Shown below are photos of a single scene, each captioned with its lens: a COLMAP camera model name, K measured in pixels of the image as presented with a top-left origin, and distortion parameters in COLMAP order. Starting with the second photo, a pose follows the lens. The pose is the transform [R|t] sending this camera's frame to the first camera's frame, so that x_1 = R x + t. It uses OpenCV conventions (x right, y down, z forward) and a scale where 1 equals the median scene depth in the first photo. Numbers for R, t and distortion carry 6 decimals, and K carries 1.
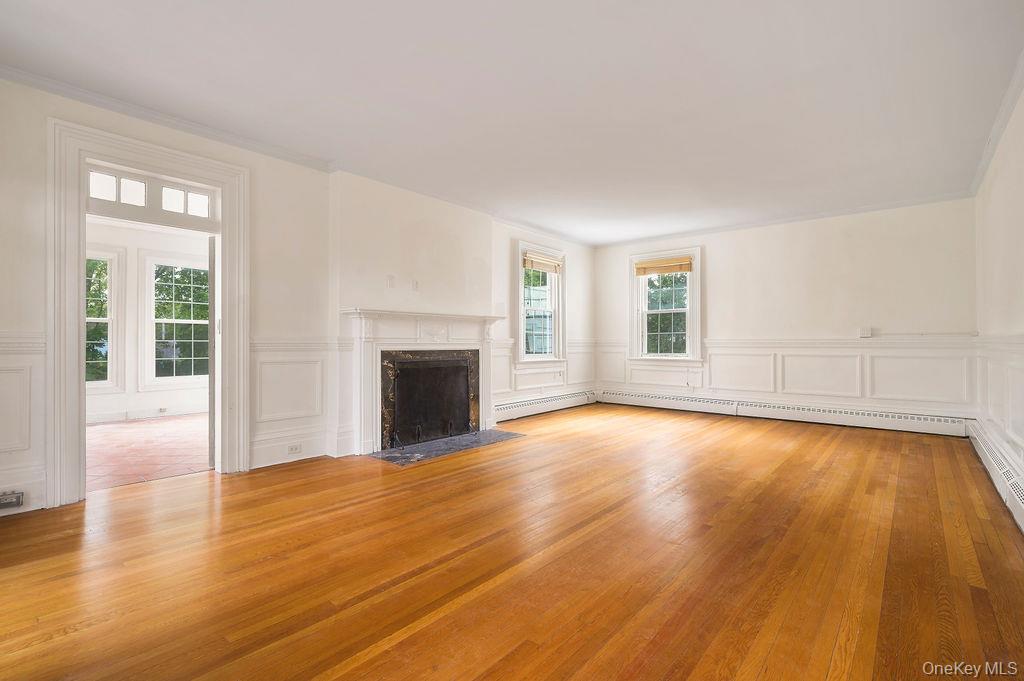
lens RADIAL K [[483.0, 0, 512.0], [0, 483.0, 340.0], [0, 0, 1]] dist [-0.003340, -0.000174]
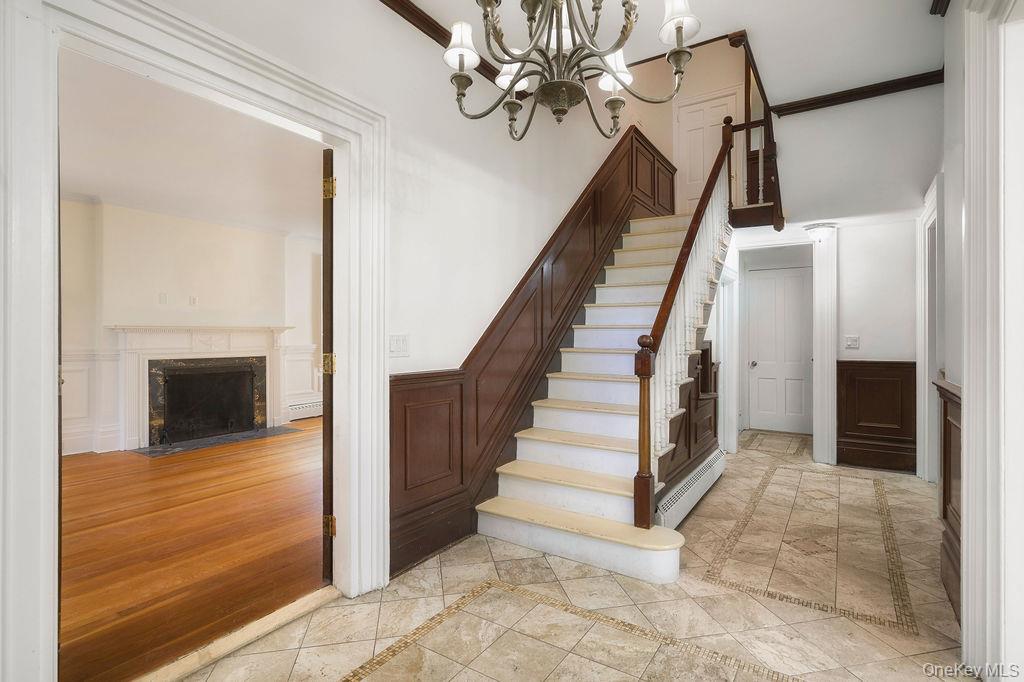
lens RADIAL K [[514.1, 0, 509.8], [0, 514.1, 335.3], [0, 0, 1]] dist [0.001832, -0.000083]
pose [[0.993704, -0.008186, 0.111735, 0.427899], [0.007783, 0.999962, 0.004039, -0.033549], [-0.111764, -0.003144, 0.993730, -0.303627]]
